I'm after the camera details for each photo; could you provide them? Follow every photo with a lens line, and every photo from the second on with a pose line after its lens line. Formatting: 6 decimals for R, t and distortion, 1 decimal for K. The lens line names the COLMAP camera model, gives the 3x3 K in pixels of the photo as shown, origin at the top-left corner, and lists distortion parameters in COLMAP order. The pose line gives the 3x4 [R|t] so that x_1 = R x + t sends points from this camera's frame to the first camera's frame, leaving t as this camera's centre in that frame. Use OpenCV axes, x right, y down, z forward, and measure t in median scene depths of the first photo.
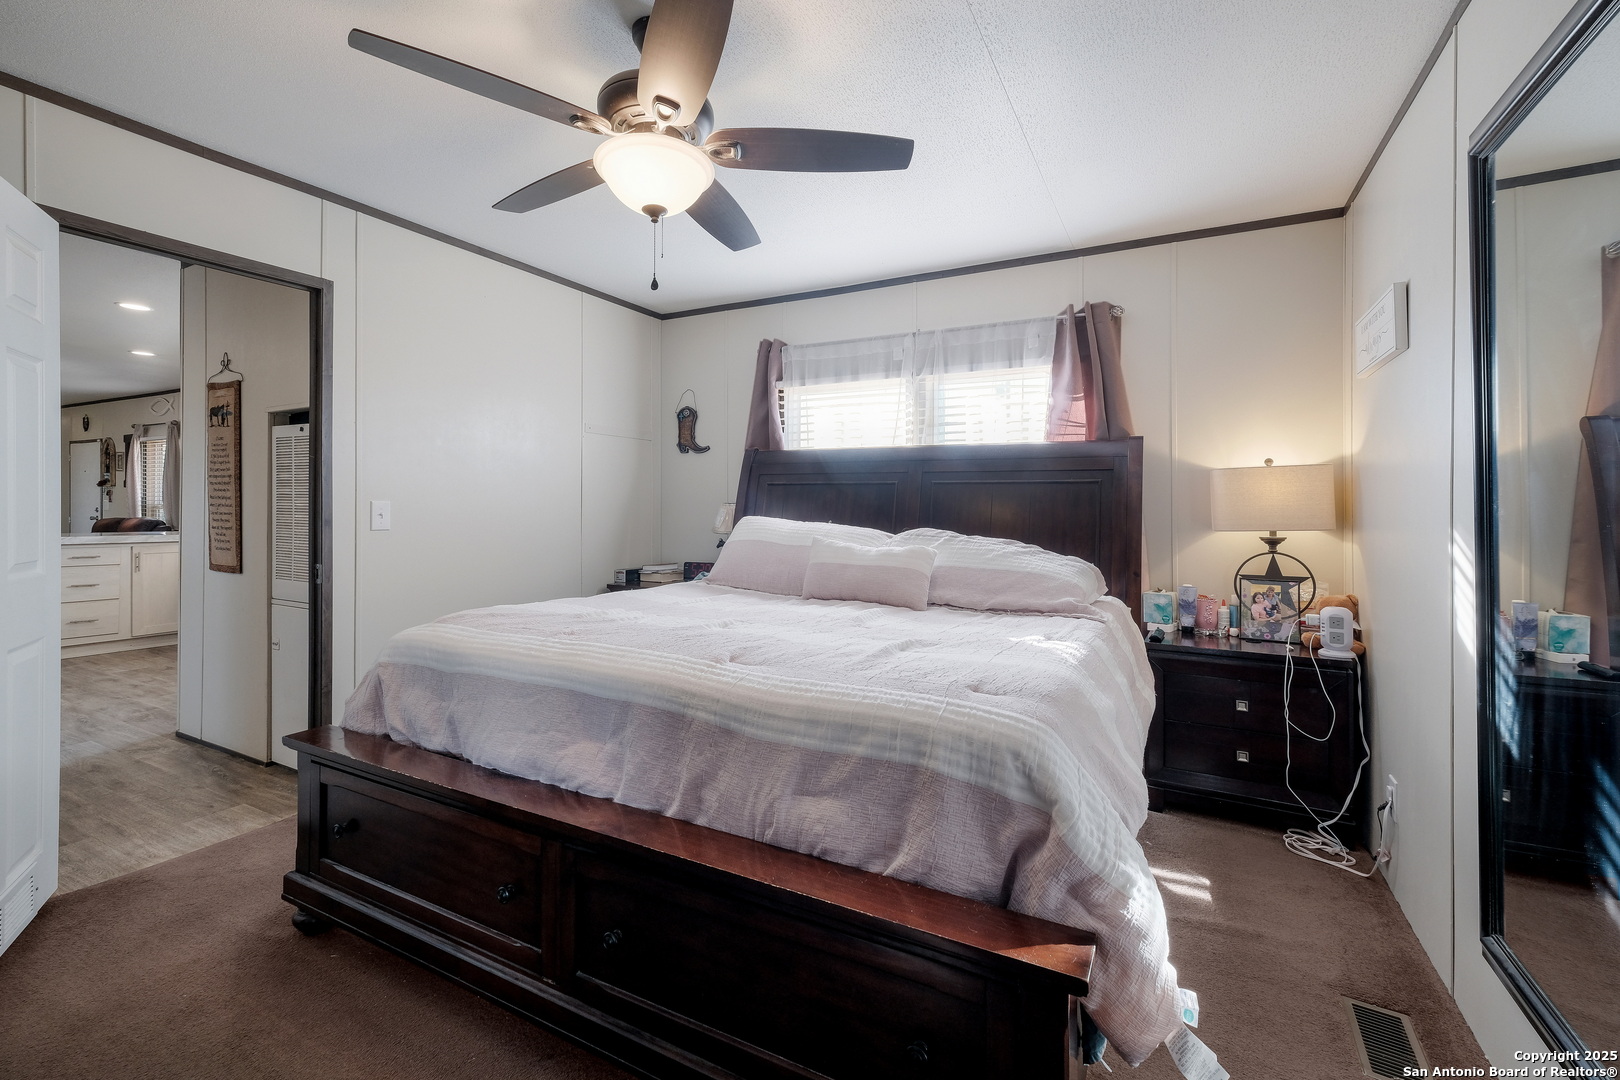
lens RADIAL K [[702.0, 0, 826.3], [0, 702.0, 501.8], [0, 0, 1]] dist [0.005219, 0.000608]
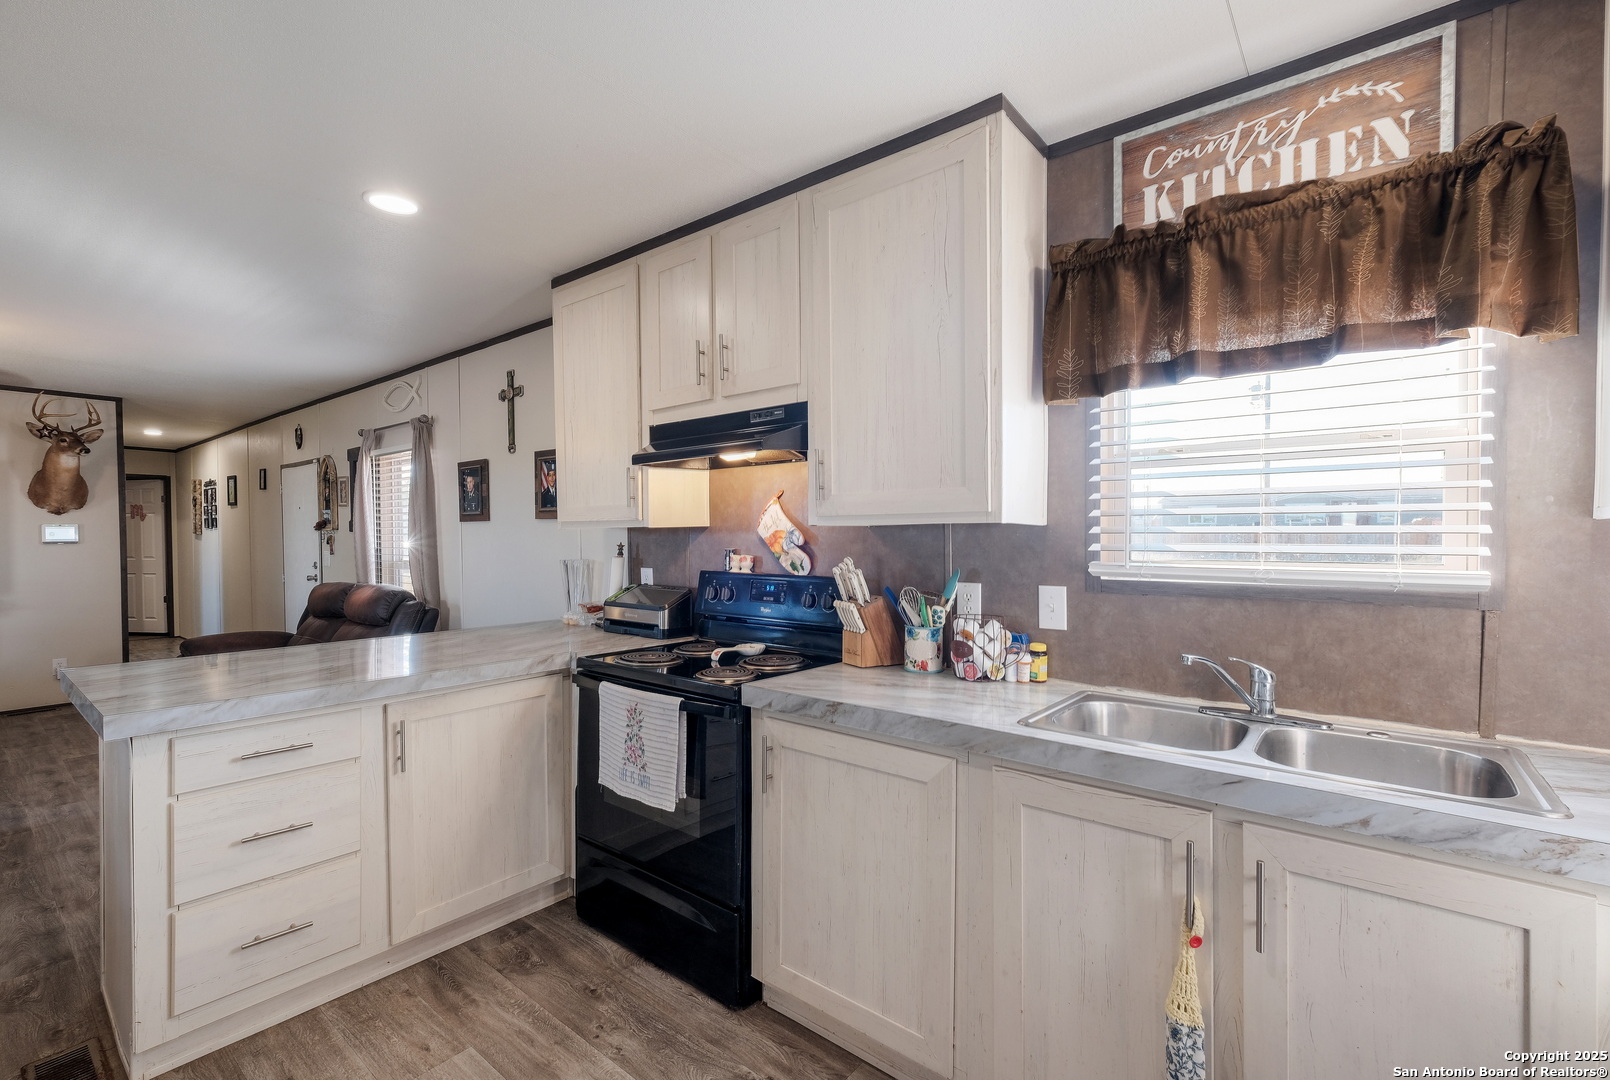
lens RADIAL K [[704.5, 0, 803.5], [0, 704.5, 547.4], [0, 0, 1]] dist [0.004064, -0.000299]
pose [[0.979669, -0.004059, -0.200578, -0.499593], [0.008493, 0.999738, 0.021249, -0.017784], [0.200440, -0.022521, 0.979447, 0.491610]]
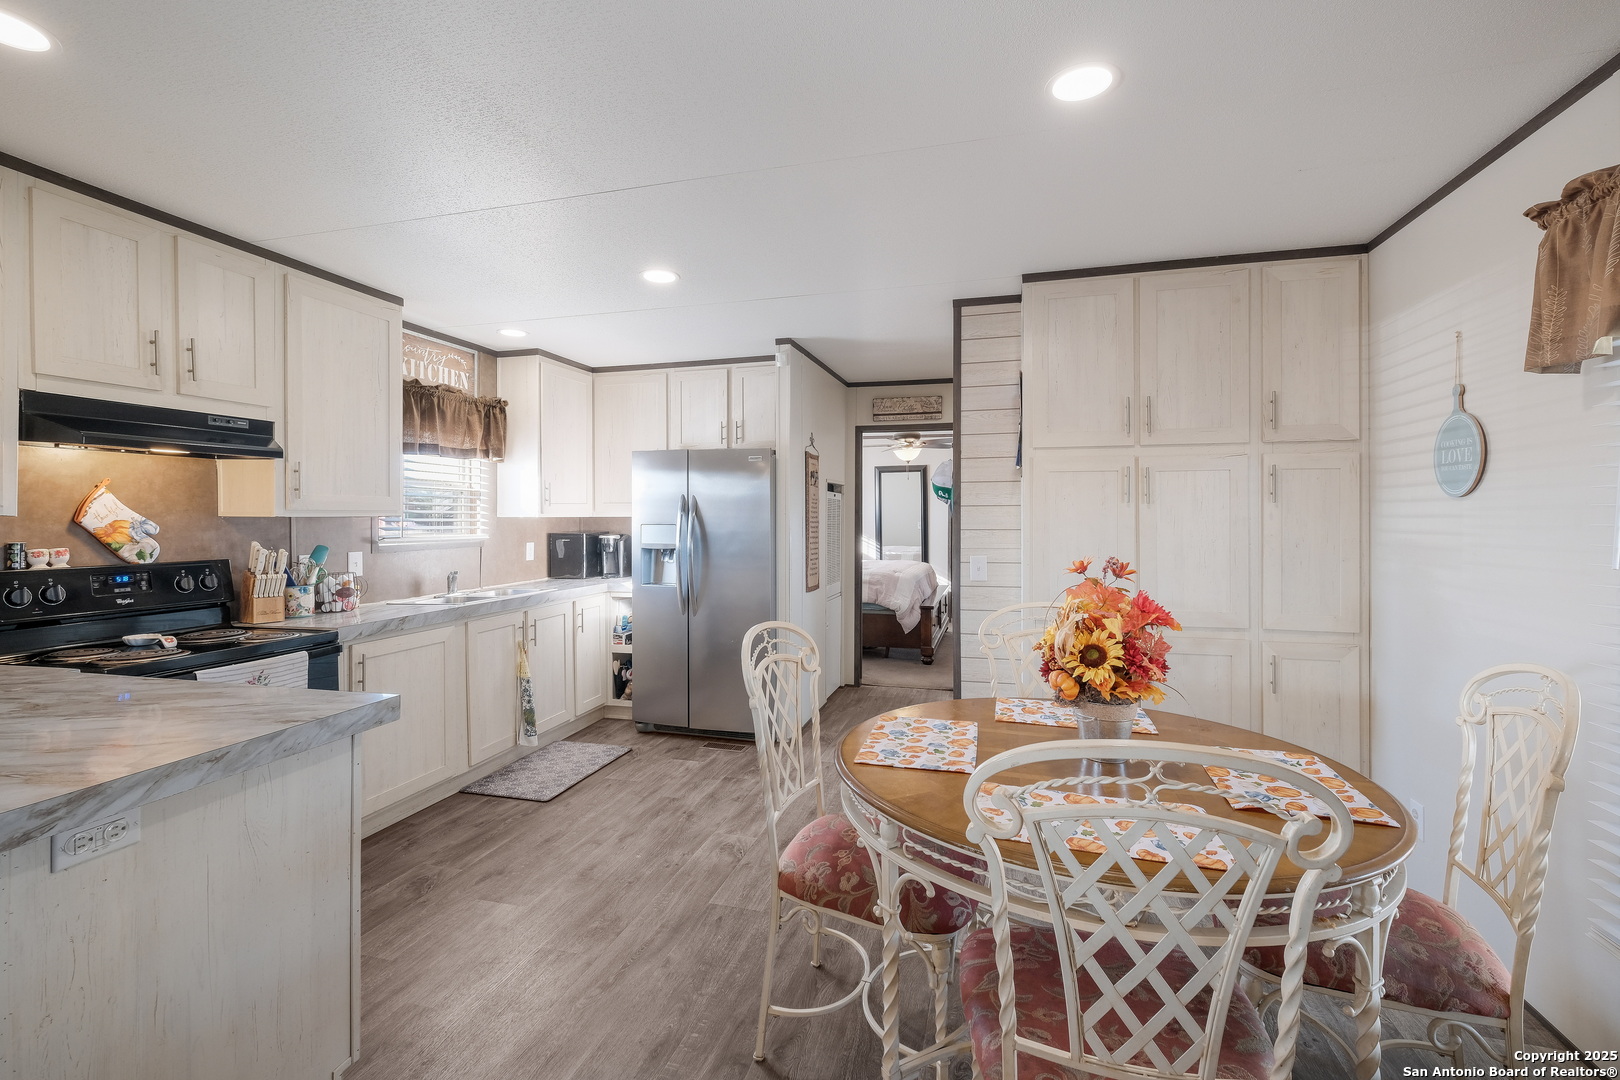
lens RADIAL K [[702.0, 0, 800.0], [0, 702.0, 524.3], [0, 0, 1]] dist [0.005219, 0.000608]
pose [[-0.192648, -0.013940, 0.981169, -0.964441], [0.001198, 0.999895, 0.014441, -0.021421], [-0.981267, 0.003957, -0.192611, 0.568520]]
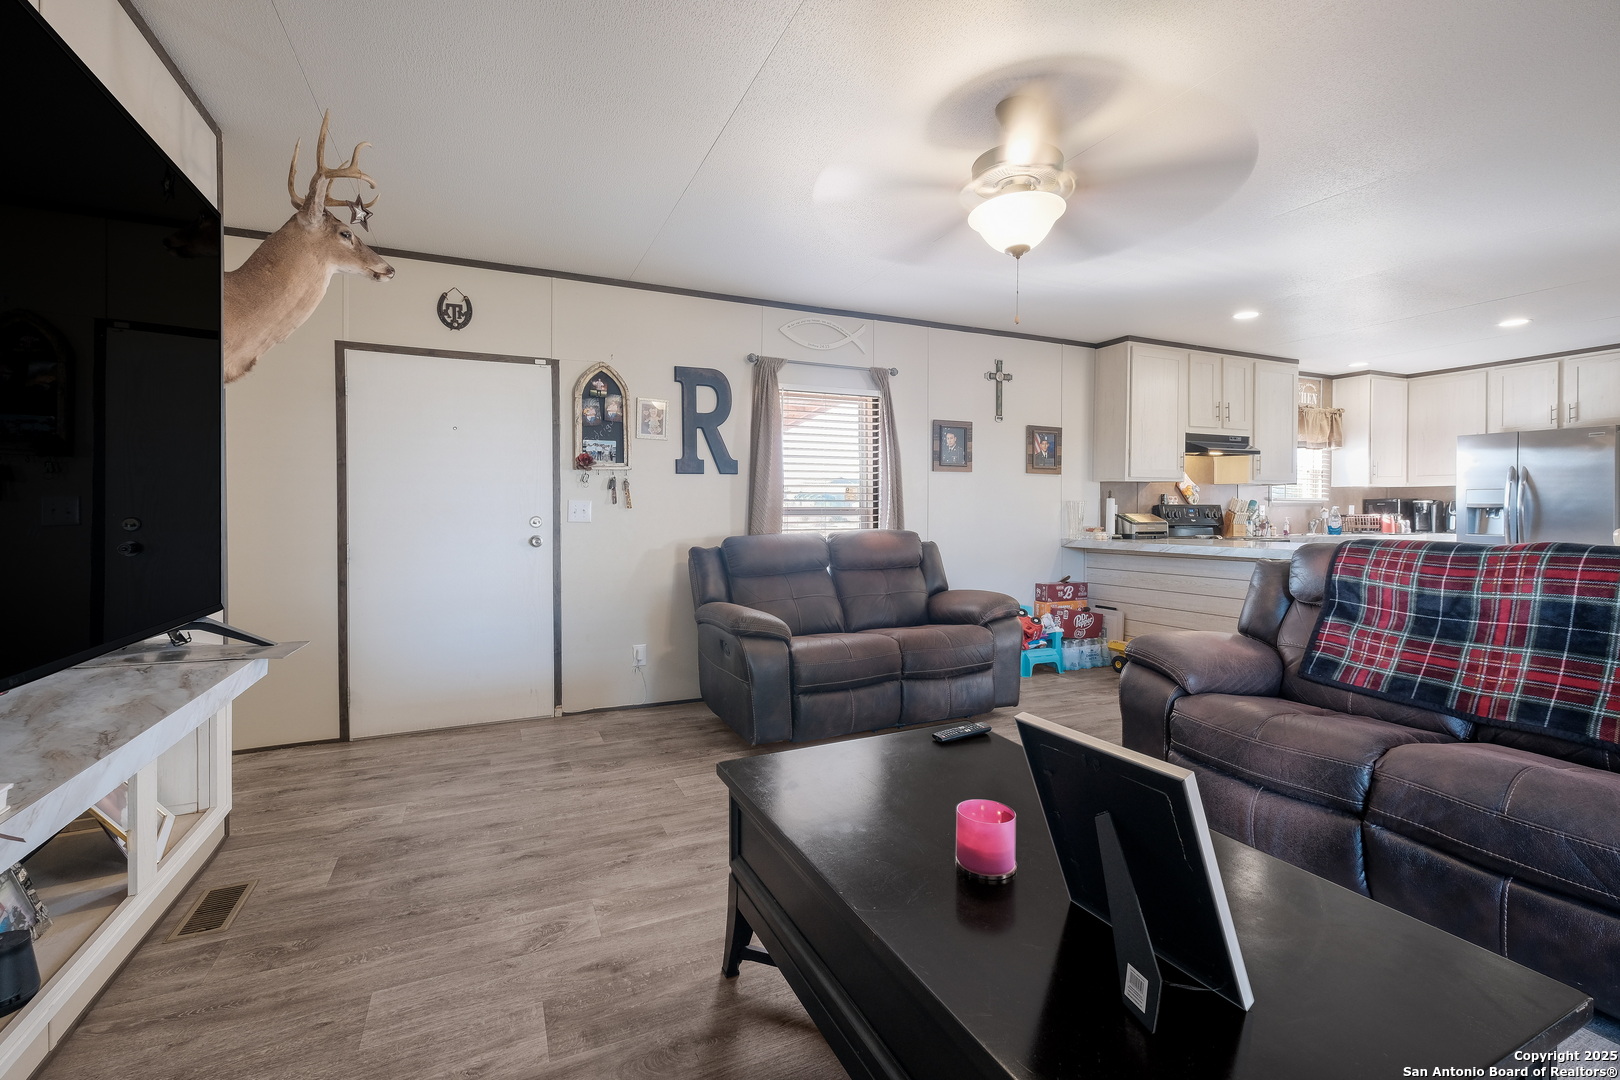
lens RADIAL K [[702.0, 0, 815.7], [0, 702.0, 517.3], [0, 0, 1]] dist [0.005219, 0.000608]
pose [[0.613085, -0.014226, 0.789889, -1.416918], [0.002070, 0.999863, 0.016401, 0.002086], [-0.790014, -0.008421, 0.613030, 0.672100]]
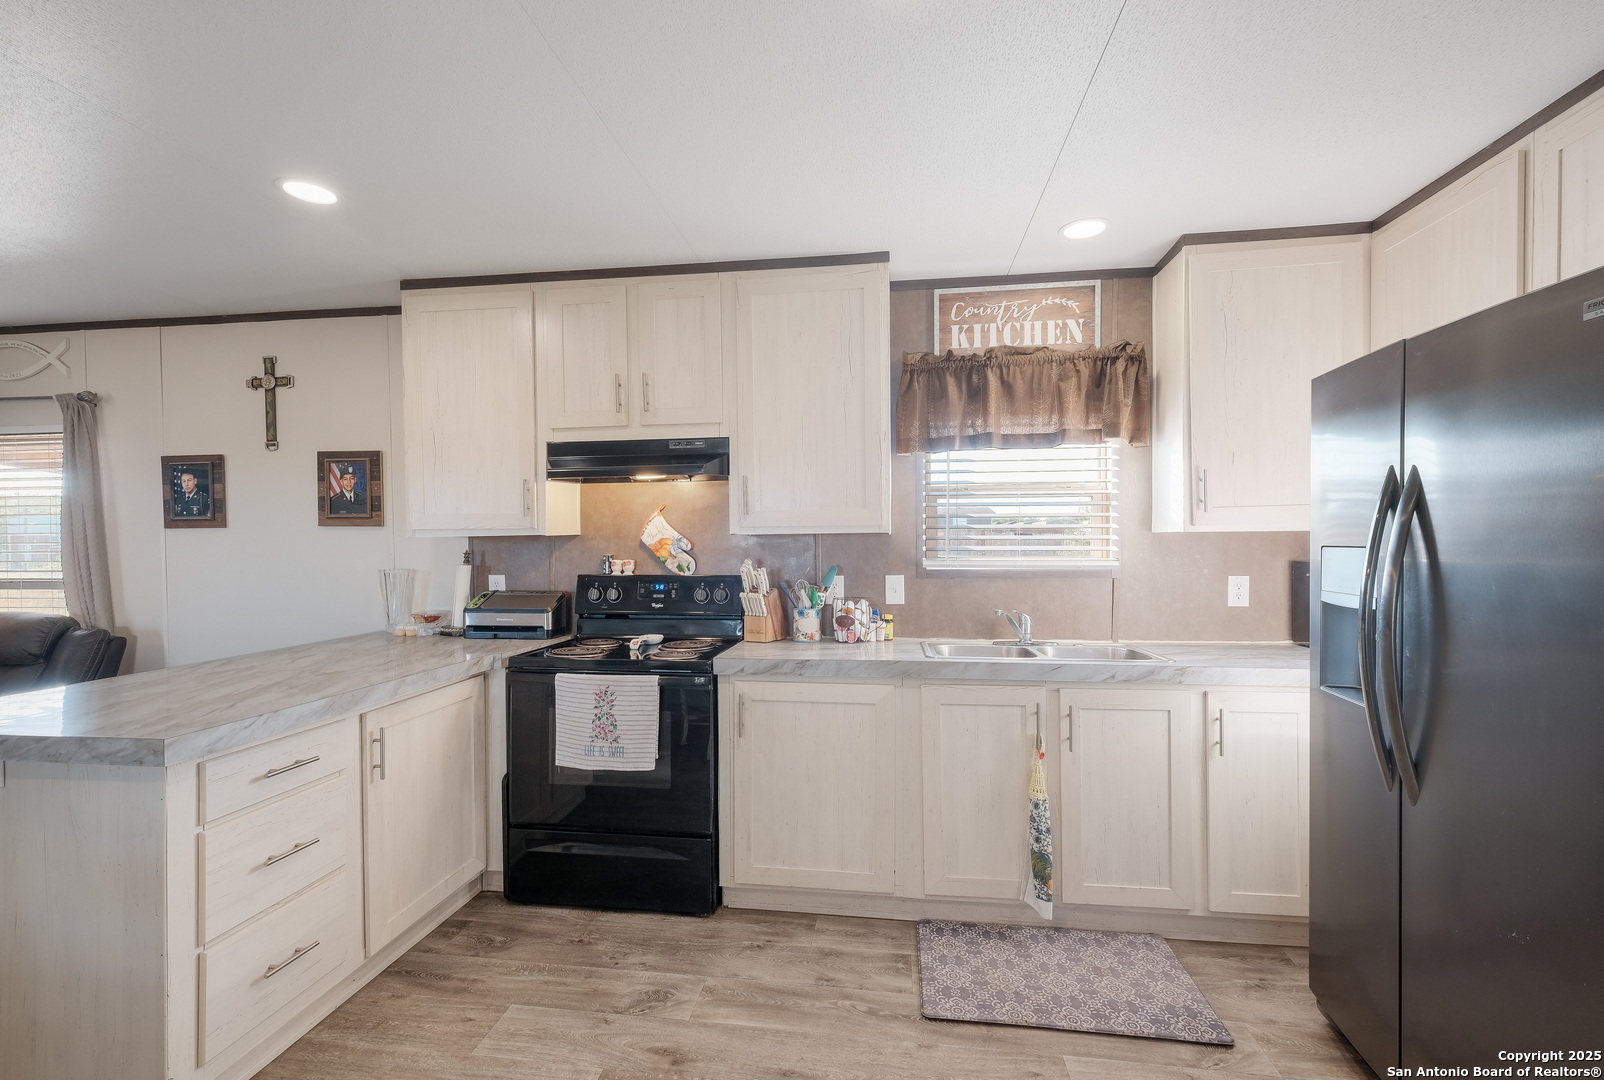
lens RADIAL K [[701.9, 0, 798.4], [0, 701.9, 551.6], [0, 0, 1]] dist [0.004064, -0.000299]
pose [[0.941079, -0.015215, 0.337844, -0.641411], [0.009497, 0.999782, 0.018571, -0.017958], [-0.338054, -0.014269, 0.941019, 0.419118]]
